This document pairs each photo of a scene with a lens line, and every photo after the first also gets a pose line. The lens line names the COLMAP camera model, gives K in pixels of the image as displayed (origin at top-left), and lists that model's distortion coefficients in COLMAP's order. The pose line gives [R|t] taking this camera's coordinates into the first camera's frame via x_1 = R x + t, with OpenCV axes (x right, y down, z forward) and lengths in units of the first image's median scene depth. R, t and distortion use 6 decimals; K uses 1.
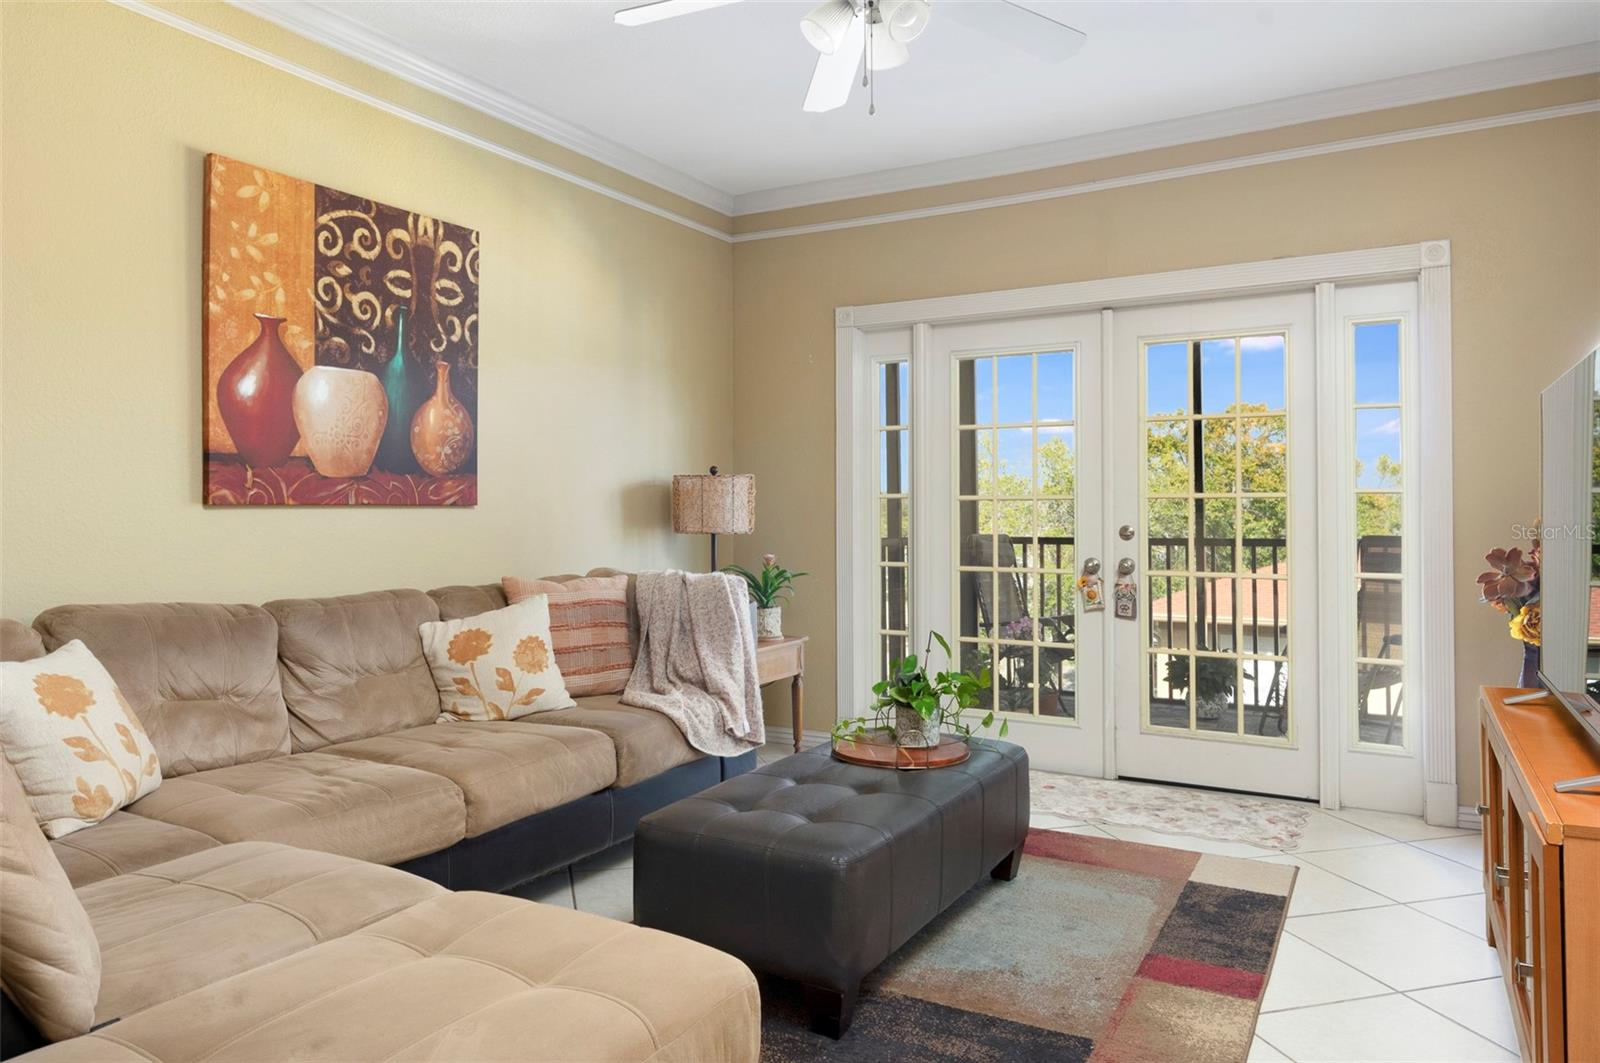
lens RADIAL K [[1085.4, 0, 779.4], [0, 1085.4, 491.1], [0, 0, 1]] dist [0.000885, -0.010010]
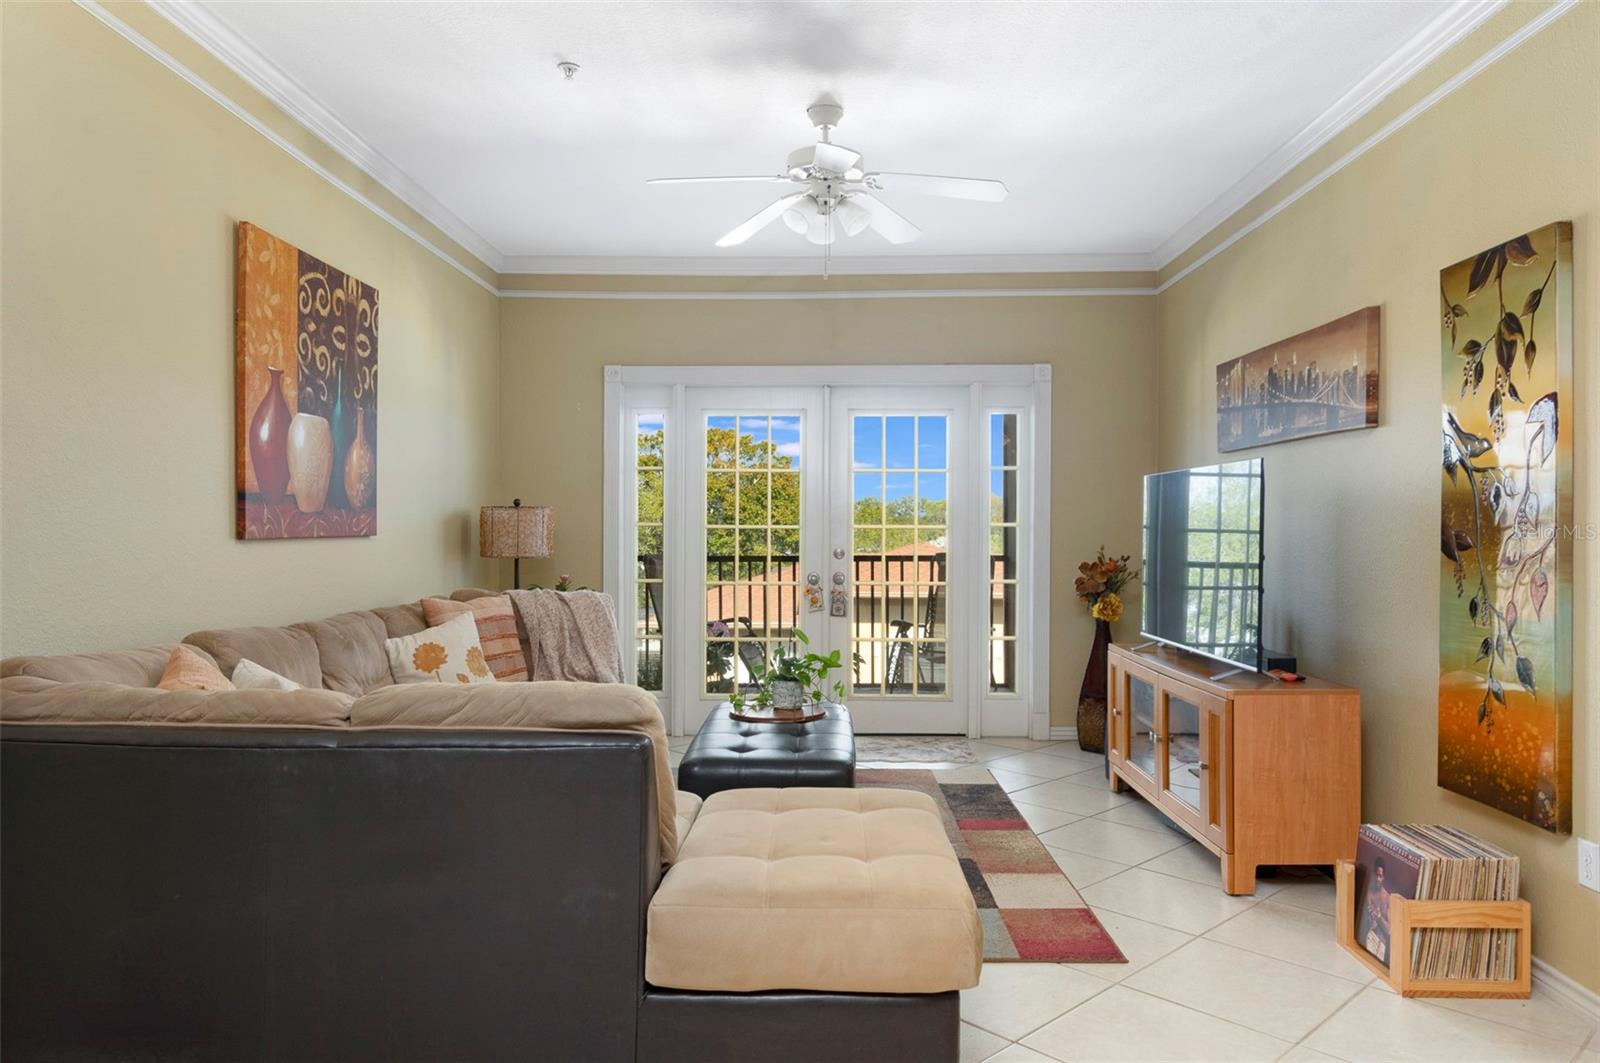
lens RADIAL K [[1085.4, 0, 807.9], [0, 1085.4, 528.2], [0, 0, 1]] dist [0.000885, -0.010010]
pose [[0.875427, 0.002126, 0.483346, -0.495008], [-0.012245, 0.999767, 0.017781, -0.022843], [-0.483196, -0.021484, 0.875249, -0.225307]]
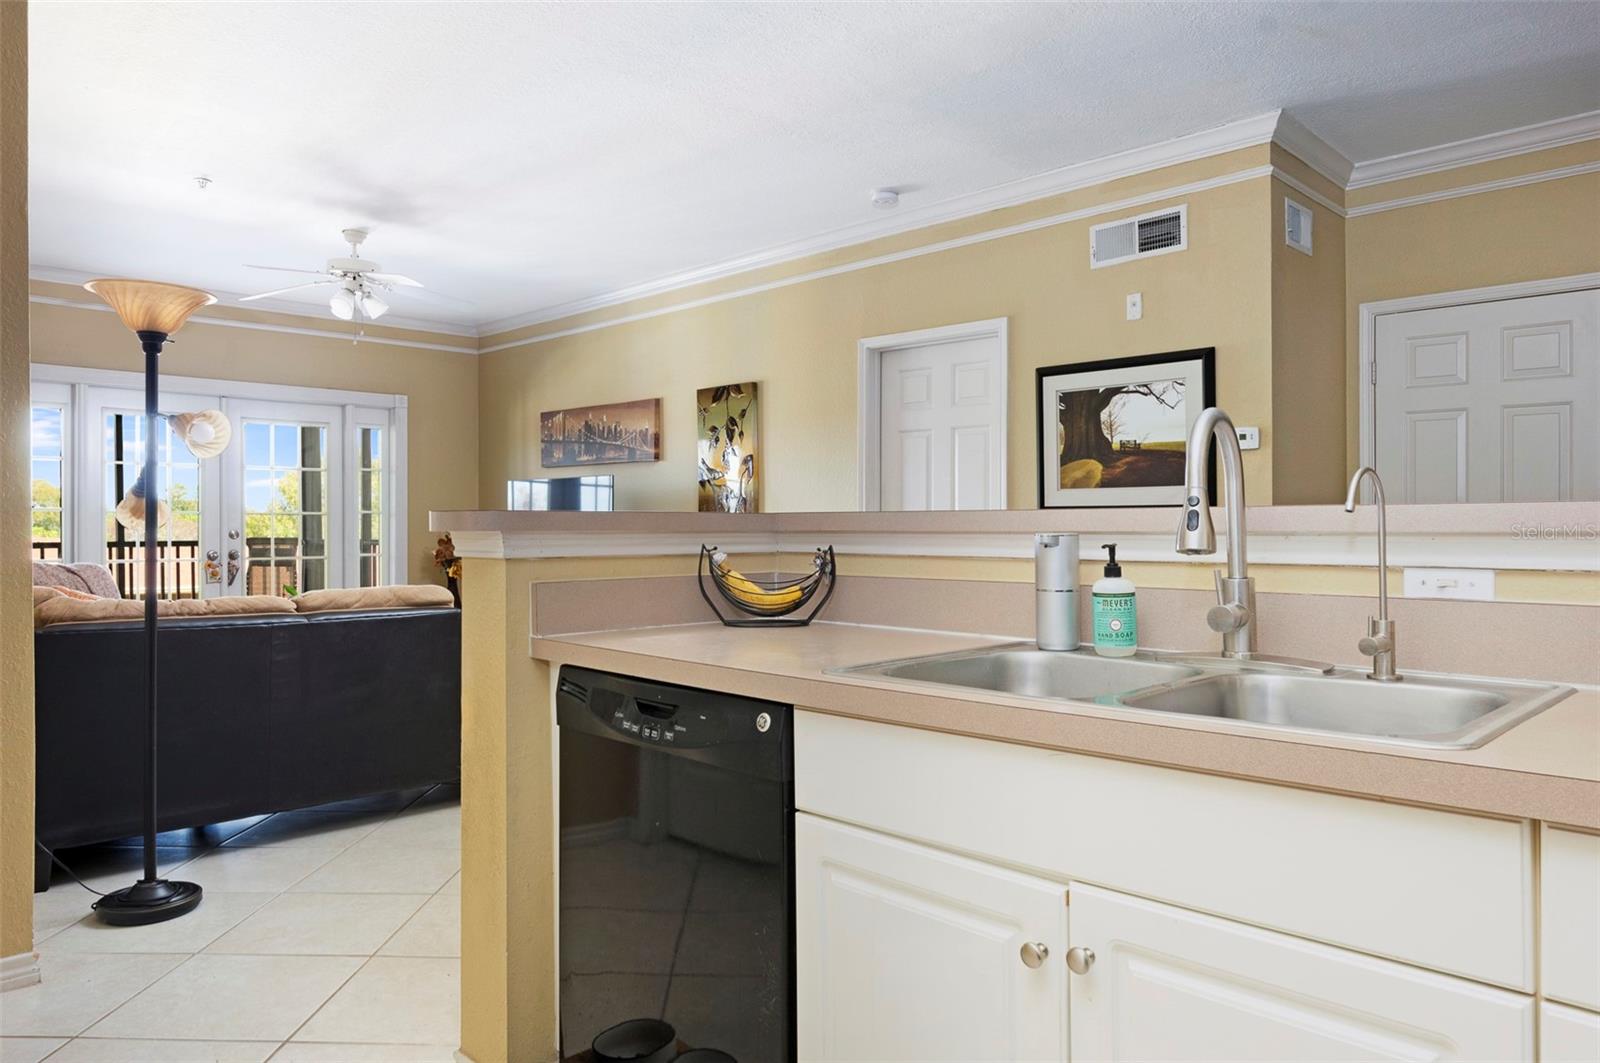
lens RADIAL K [[1085.4, 0, 800.2], [0, 1085.4, 524.8], [0, 0, 1]] dist [0.000885, -0.010010]
pose [[0.267131, 0.001070, 0.963660, -1.387853], [-0.021169, 0.999765, 0.004758, -0.004626], [-0.963428, -0.021671, 0.267091, -0.371571]]
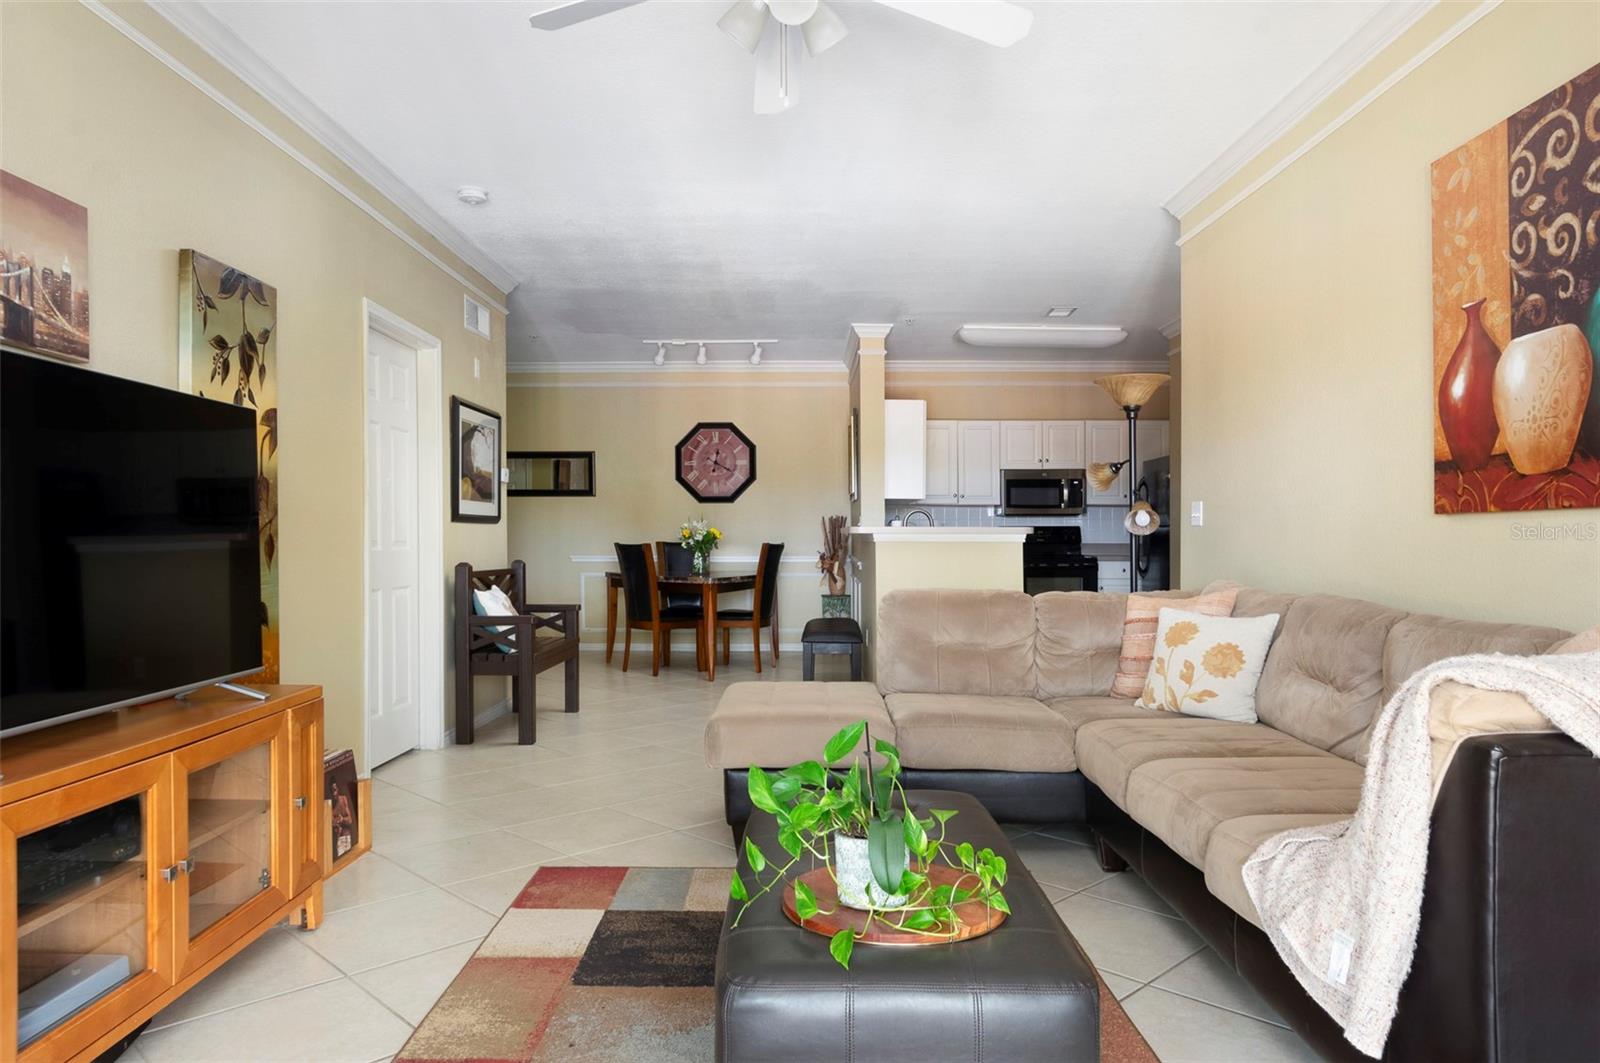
lens RADIAL K [[1085.4, 0, 815.1], [0, 1085.4, 529.6], [0, 0, 1]] dist [0.000885, -0.010010]
pose [[-0.864363, -0.001097, -0.502867, 0.423617], [0.011462, 0.999695, -0.021882, 0.037714], [0.502737, -0.024678, -0.864087, 1.401240]]
